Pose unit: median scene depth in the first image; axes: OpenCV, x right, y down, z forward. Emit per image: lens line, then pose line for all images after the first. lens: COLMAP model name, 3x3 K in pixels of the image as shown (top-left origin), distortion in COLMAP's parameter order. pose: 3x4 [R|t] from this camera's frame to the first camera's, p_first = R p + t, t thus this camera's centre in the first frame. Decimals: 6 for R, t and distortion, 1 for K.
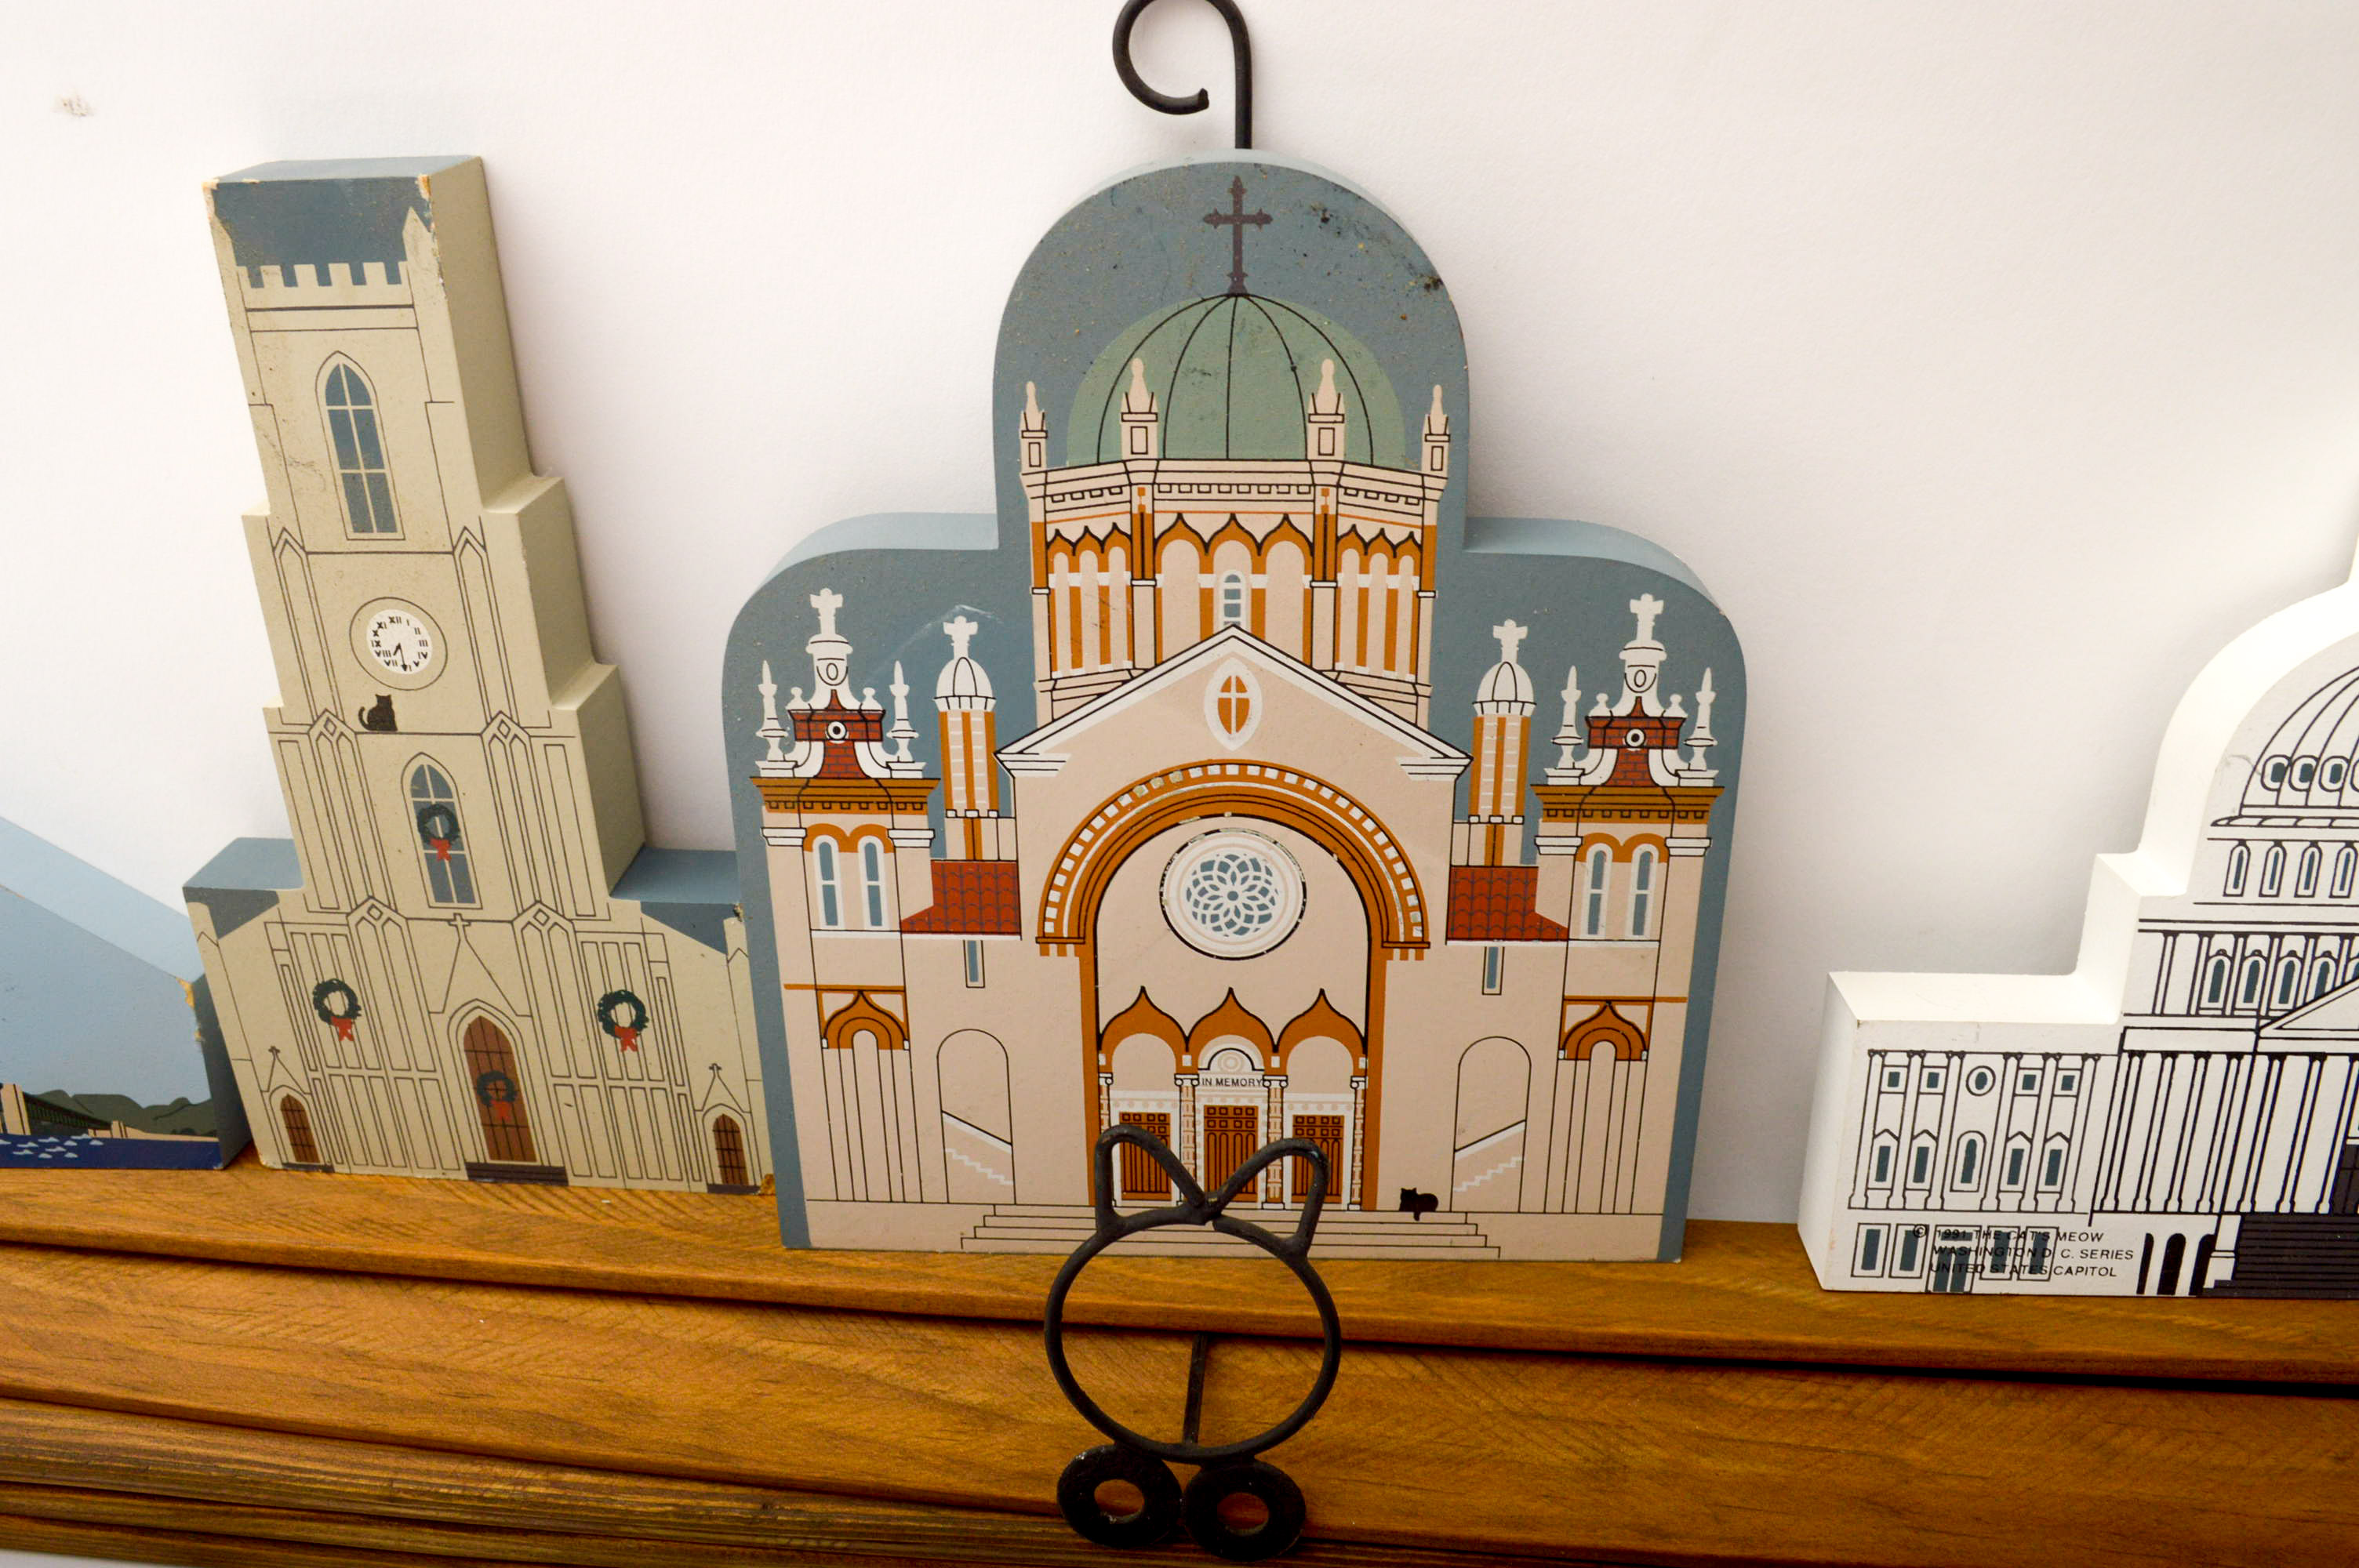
lens RADIAL K [[1927.7, 0, 1178.2], [0, 1927.7, 758.1], [0, 0, 1]] dist [-0.088308, 0.020513]
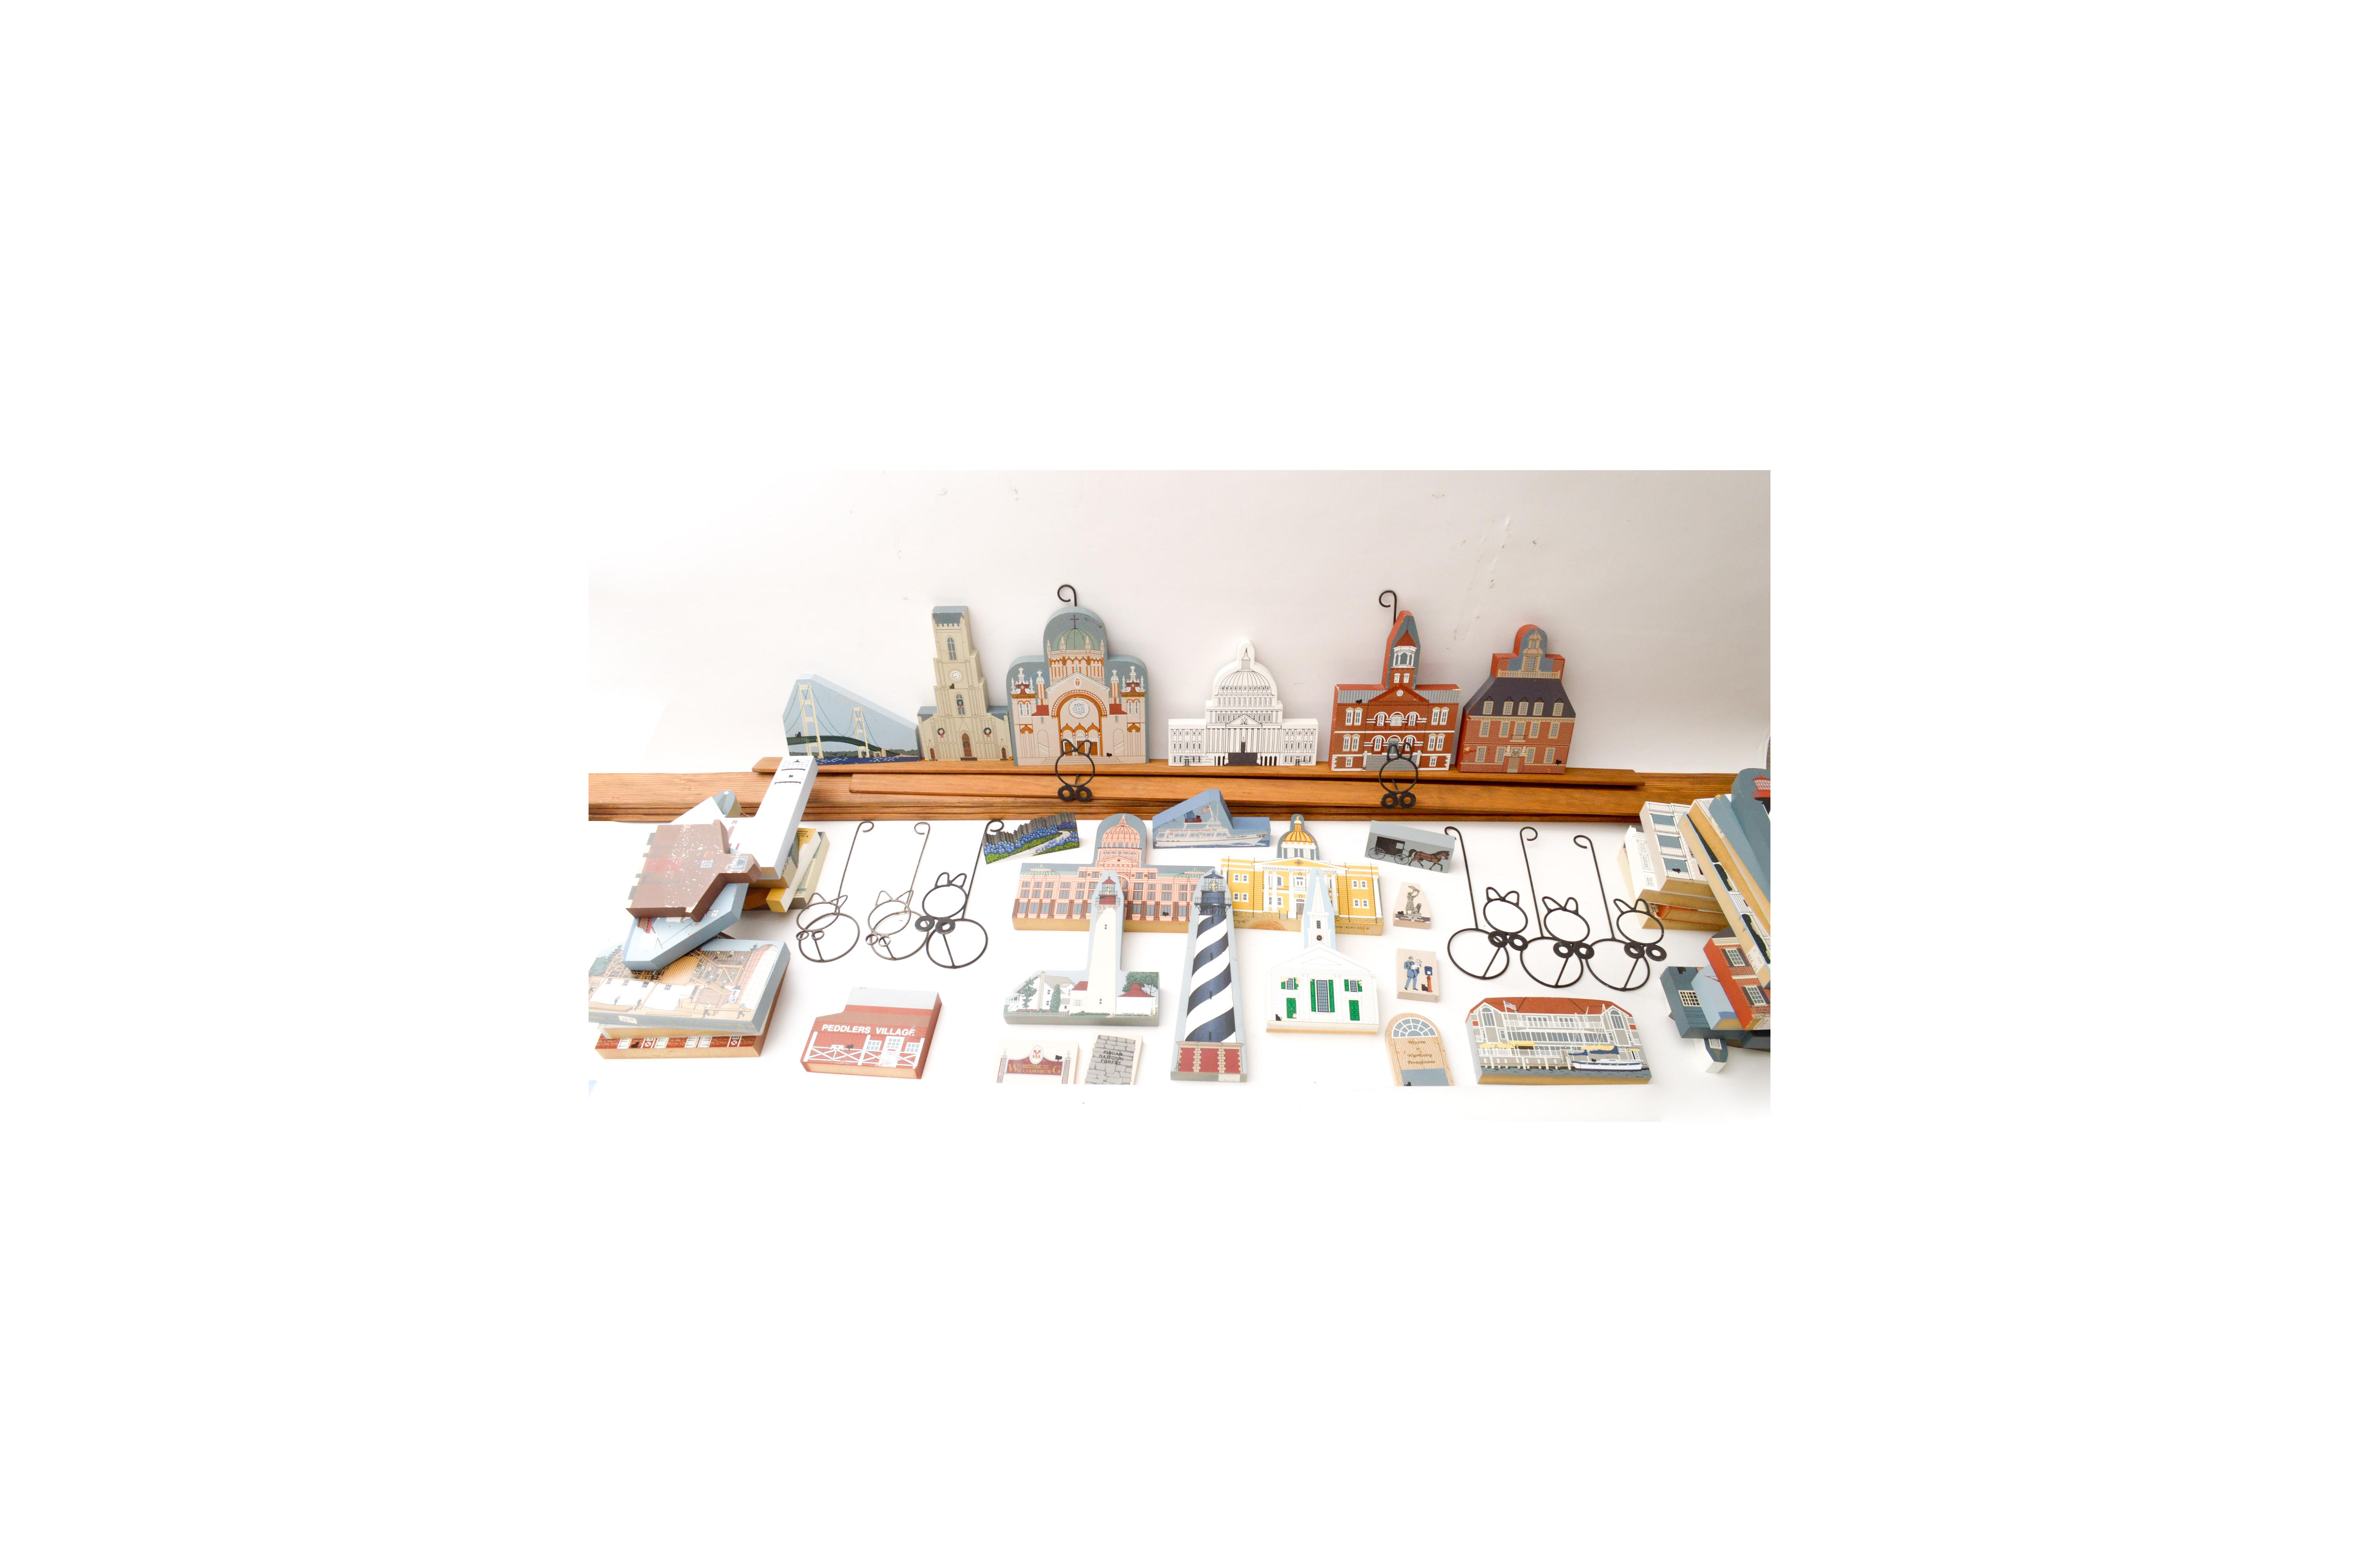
lens RADIAL K [[952.9, 0, 1179.1], [0, 952.9, 853.4], [0, 0, 1]] dist [-0.078335, 0.000096]
pose [[0.996415, -0.035288, 0.076886, 0.106587], [0.021066, 0.983715, 0.178495, -0.022518], [-0.081933, -0.176235, 0.980932, -2.531587]]
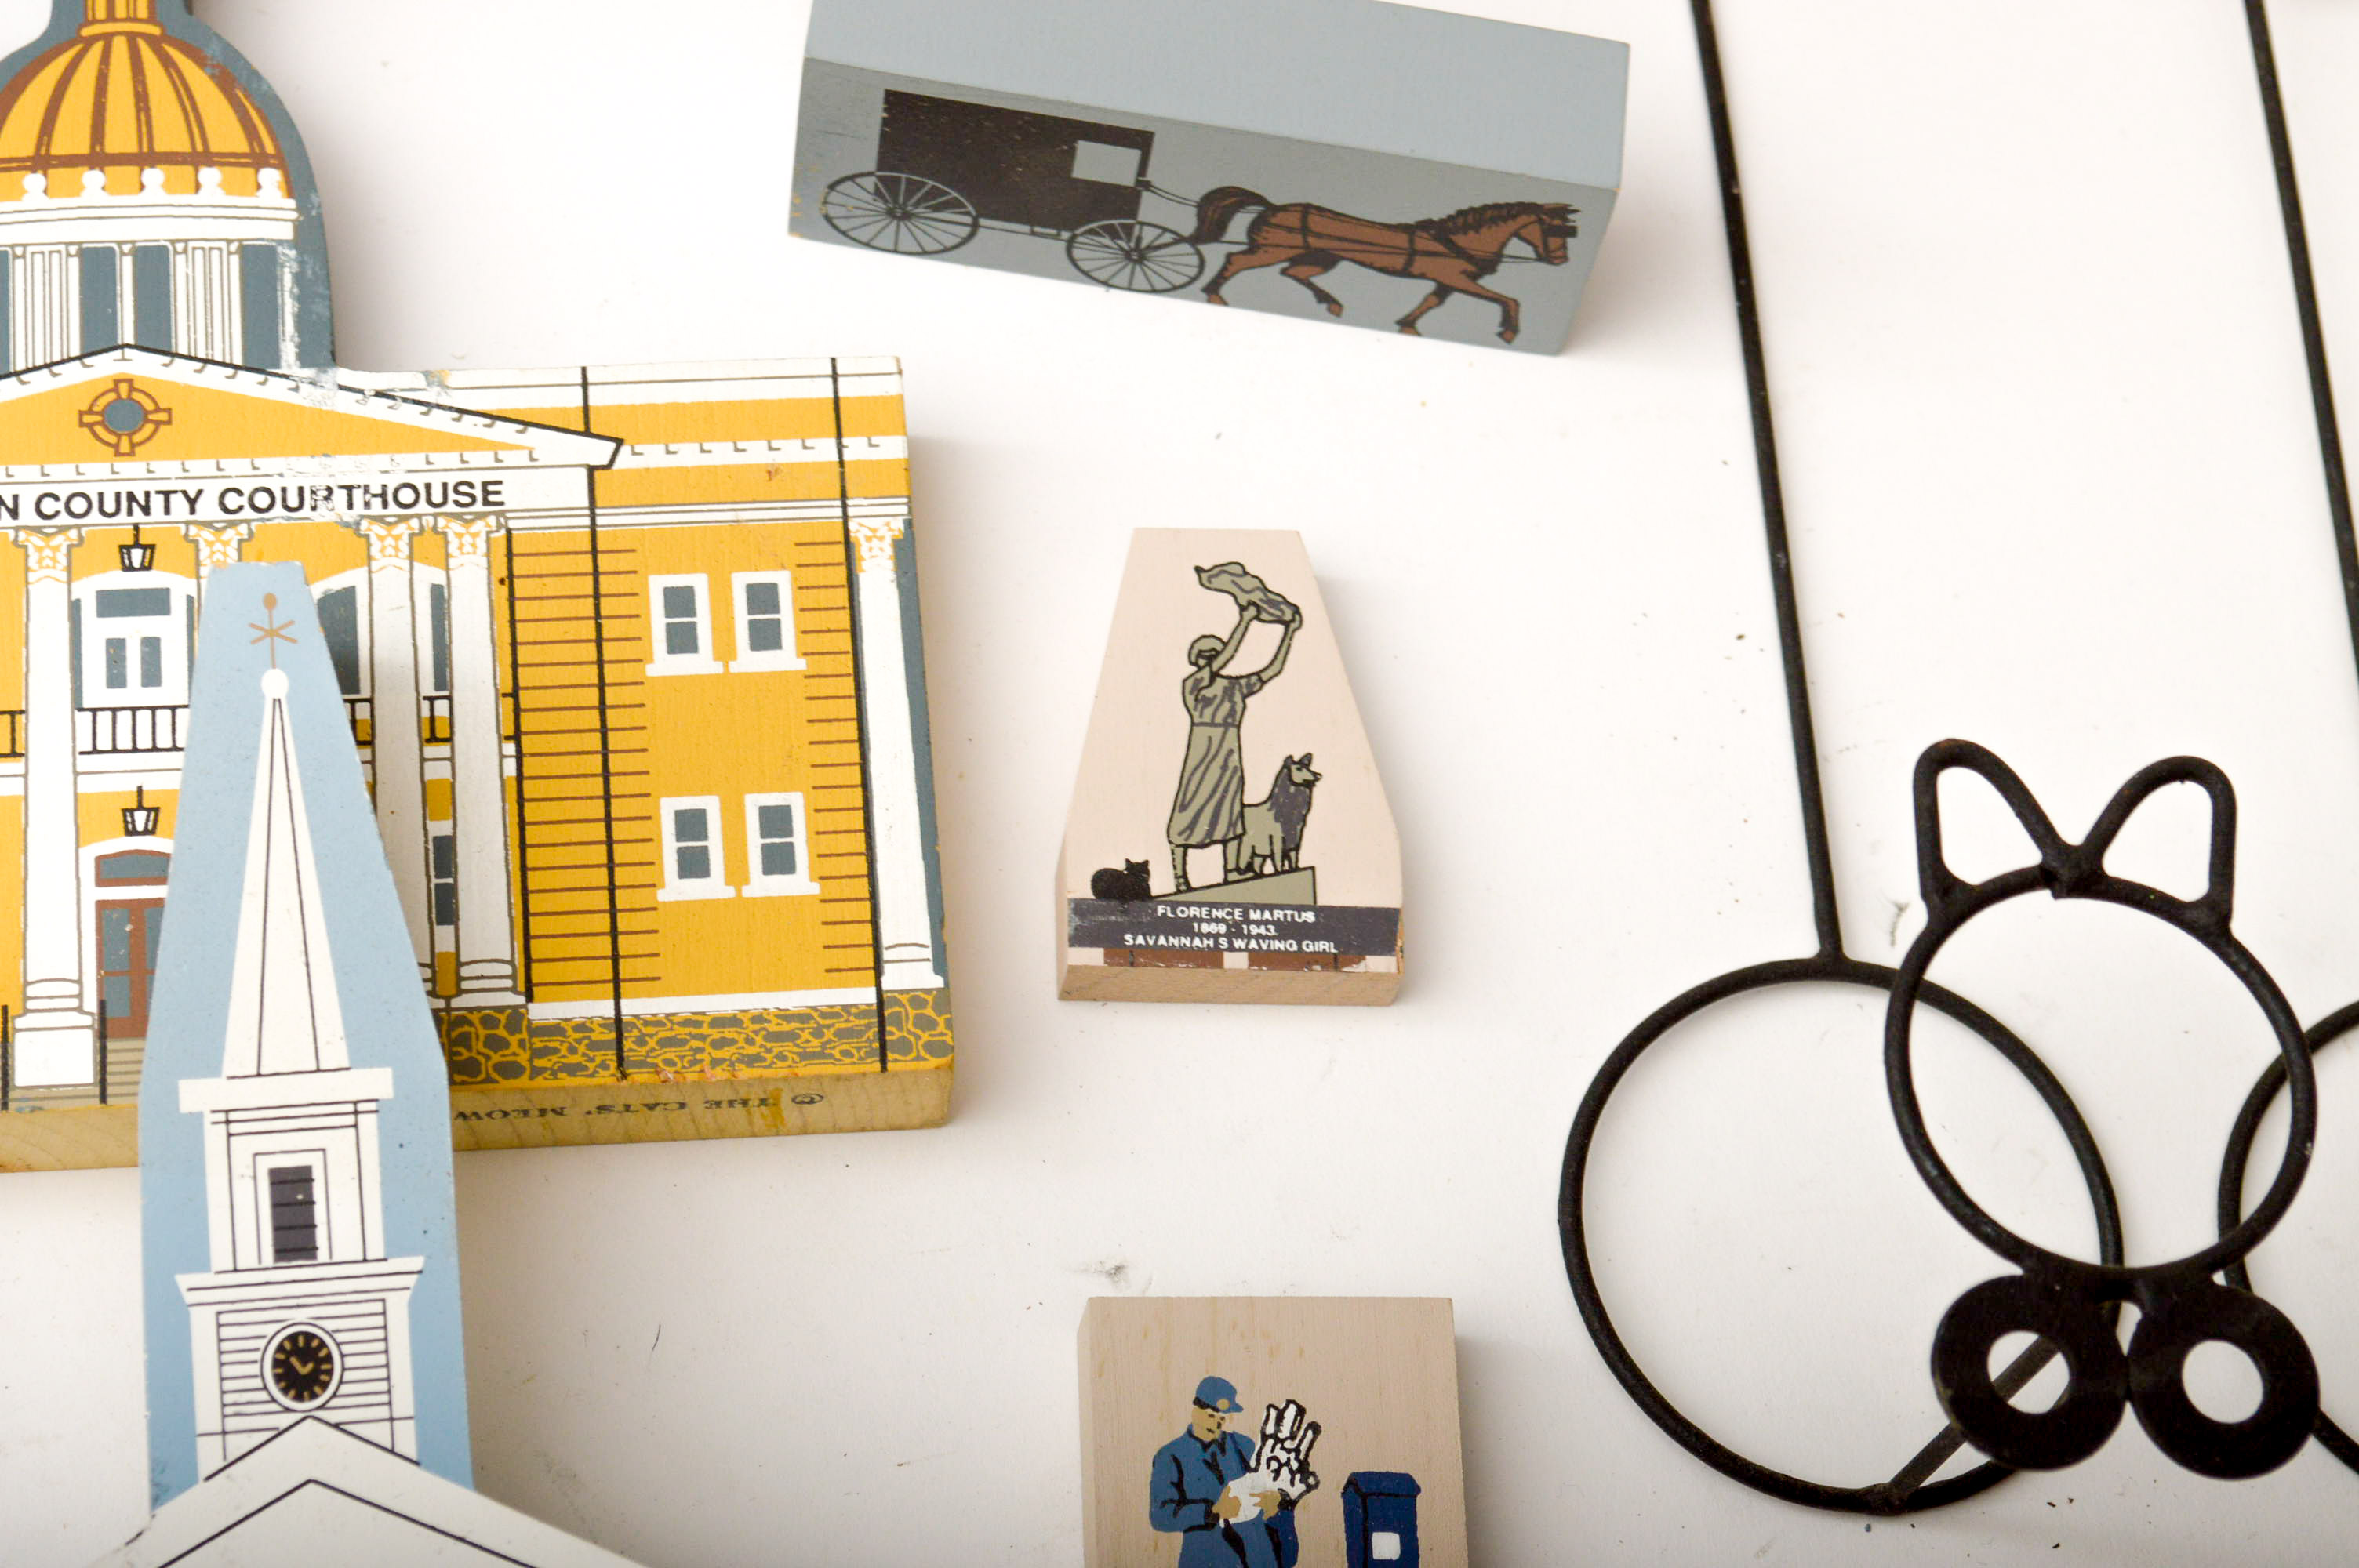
lens RADIAL K [[5401.5, 0, 1194.8], [0, 5401.5, 766.0], [0, 0, 1]] dist [0.023809, 0.000000]
pose [[0.961676, -0.158378, 0.223822, 0.696563], [0.023944, 0.861695, 0.506861, -0.244197], [-0.273142, -0.482077, 0.832464, -1.059885]]
